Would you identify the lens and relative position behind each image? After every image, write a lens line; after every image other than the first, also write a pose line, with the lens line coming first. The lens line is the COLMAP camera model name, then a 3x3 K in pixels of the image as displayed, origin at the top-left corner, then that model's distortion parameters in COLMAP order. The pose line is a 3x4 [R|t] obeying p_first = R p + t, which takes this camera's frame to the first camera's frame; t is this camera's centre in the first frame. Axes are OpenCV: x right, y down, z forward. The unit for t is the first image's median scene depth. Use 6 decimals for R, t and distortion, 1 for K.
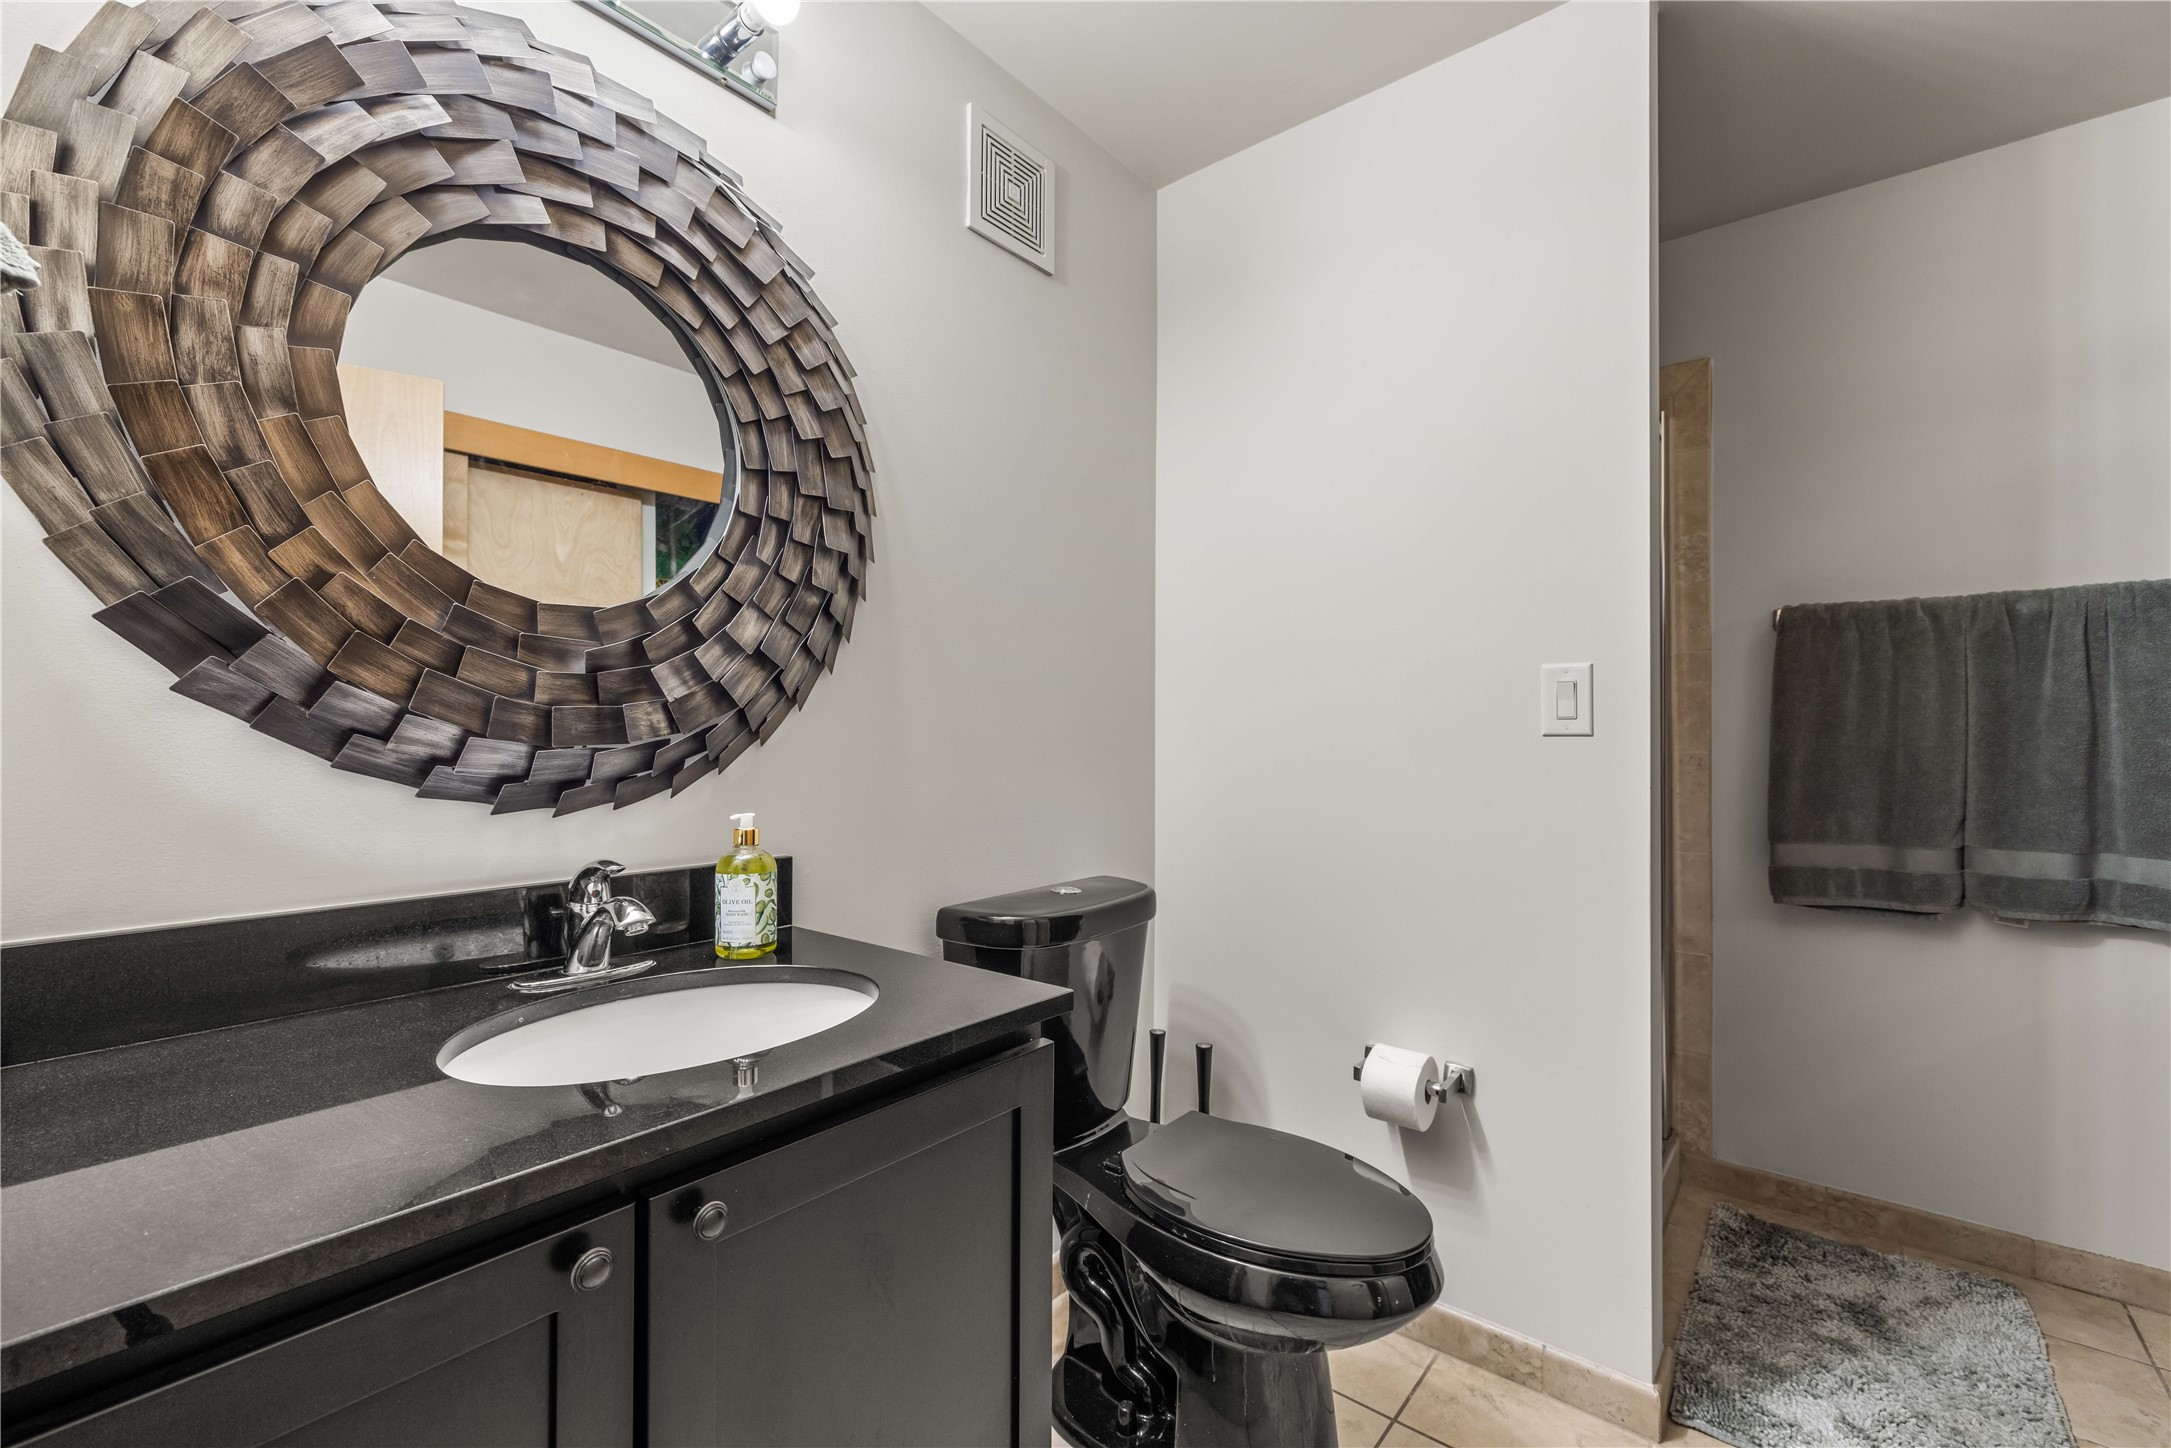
lens RADIAL K [[916.8, 0, 1081.5], [0, 916.8, 719.6], [0, 0, 1]] dist [0.000356, 0.000191]
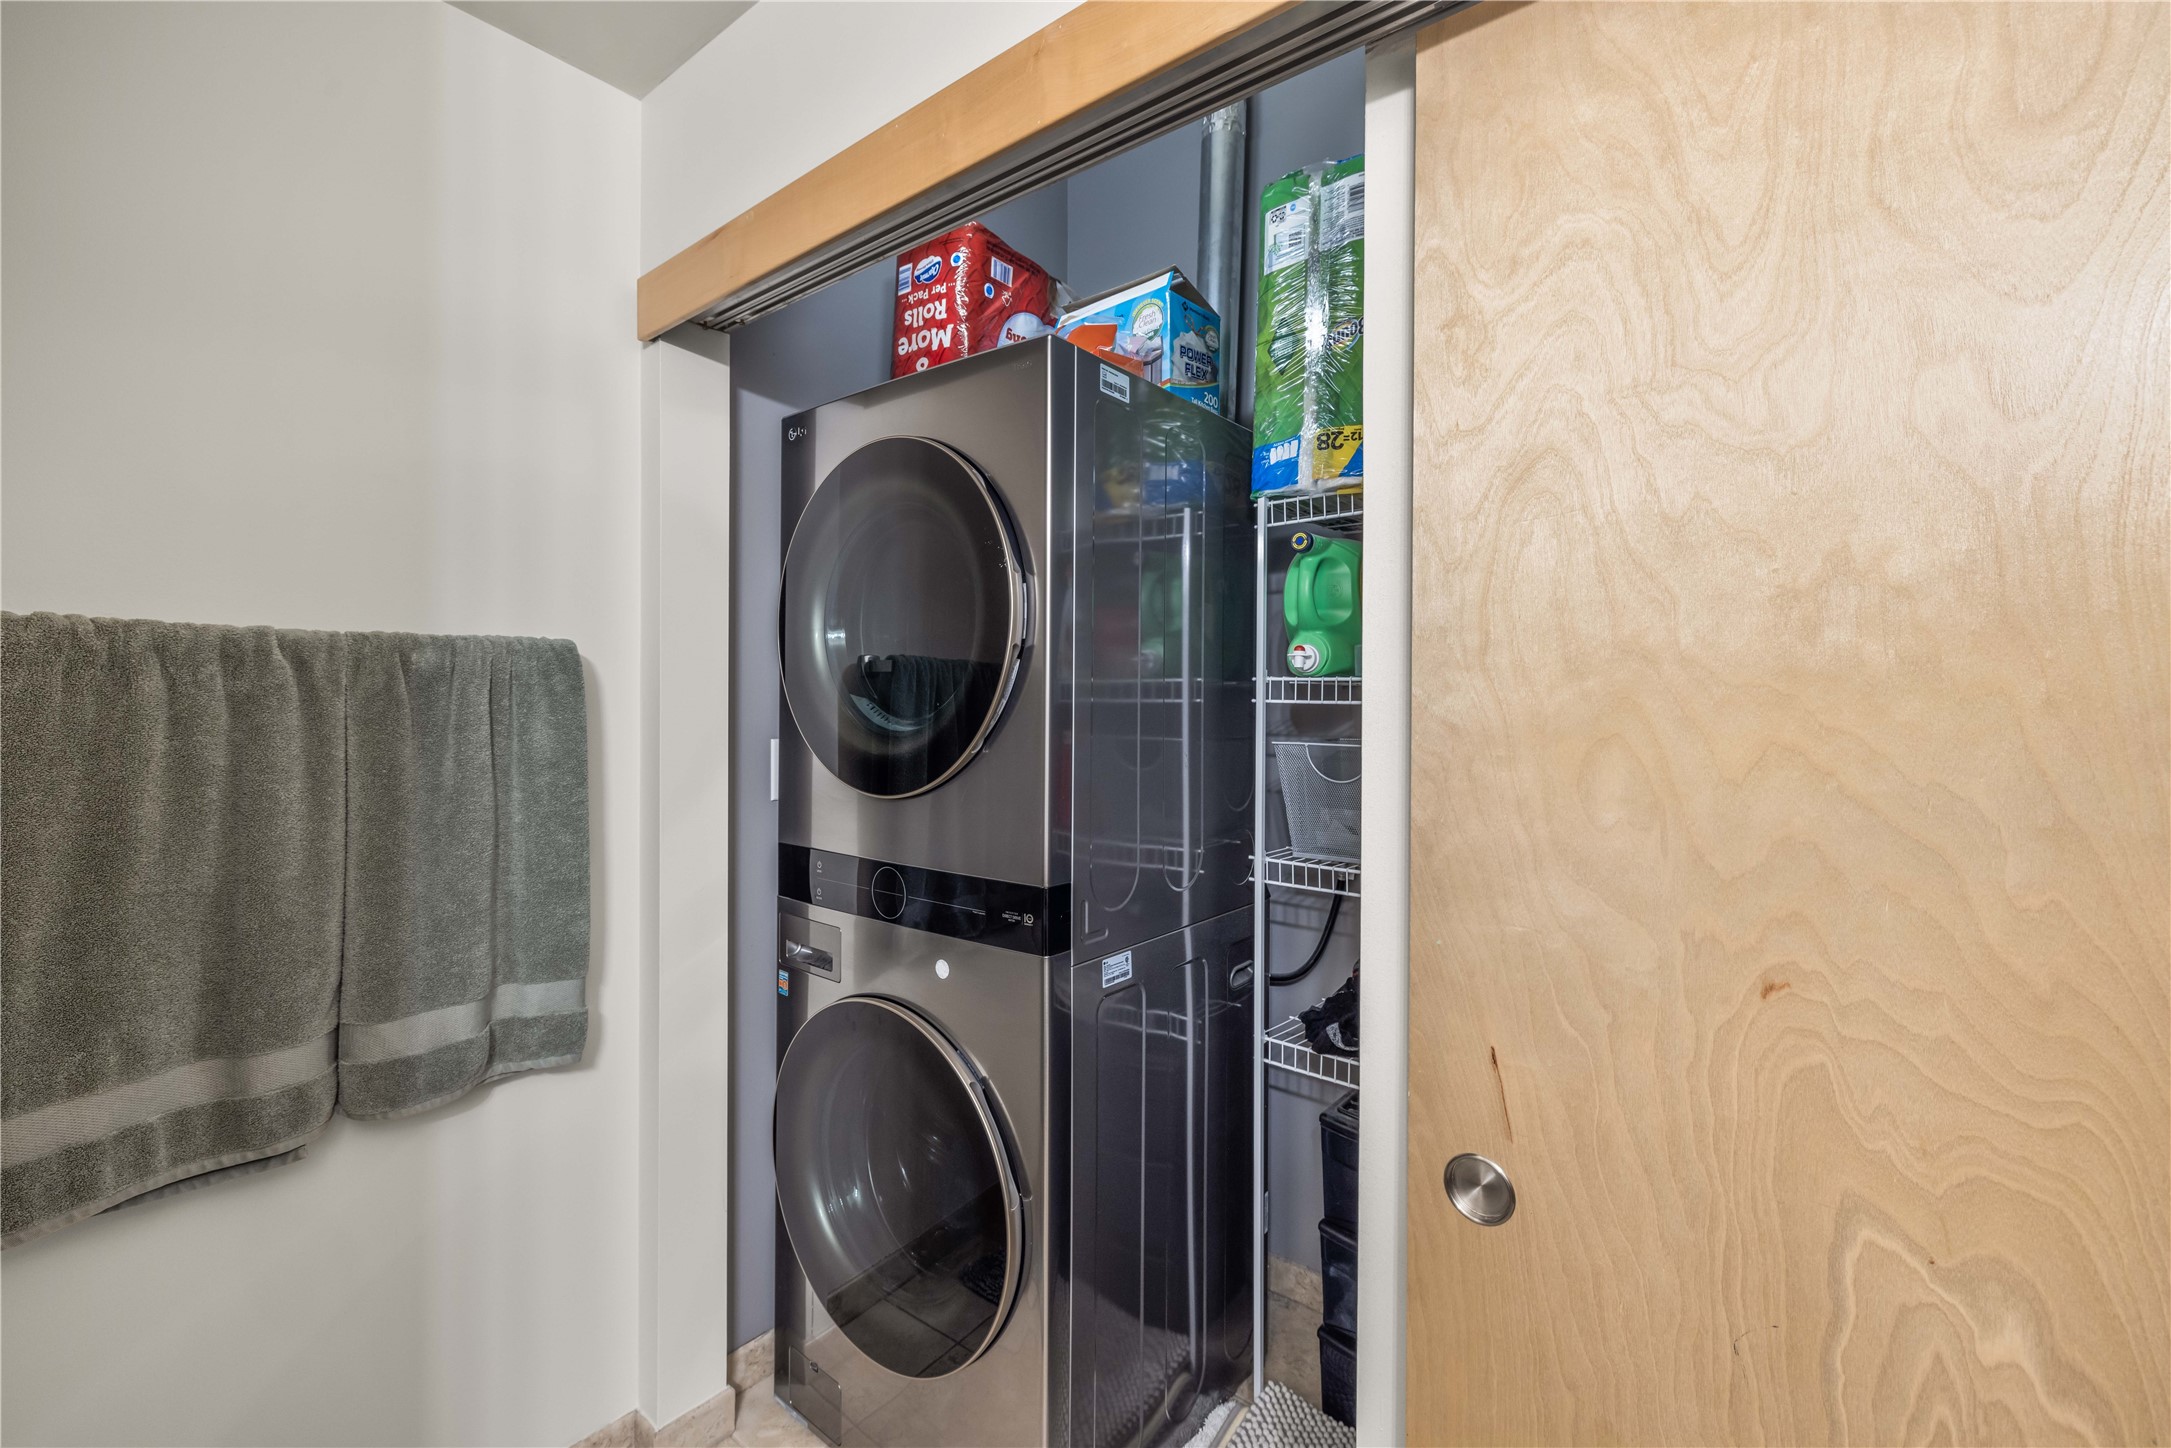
lens RADIAL K [[916.8, 0, 1081.7], [0, 916.8, 702.6], [0, 0, 1]] dist [0.000356, 0.000191]
pose [[0.004822, -0.004122, 0.999980, 0.326898], [-0.014166, 0.999891, 0.004190, -0.097035], [-0.999888, -0.014186, 0.004763, 0.483531]]
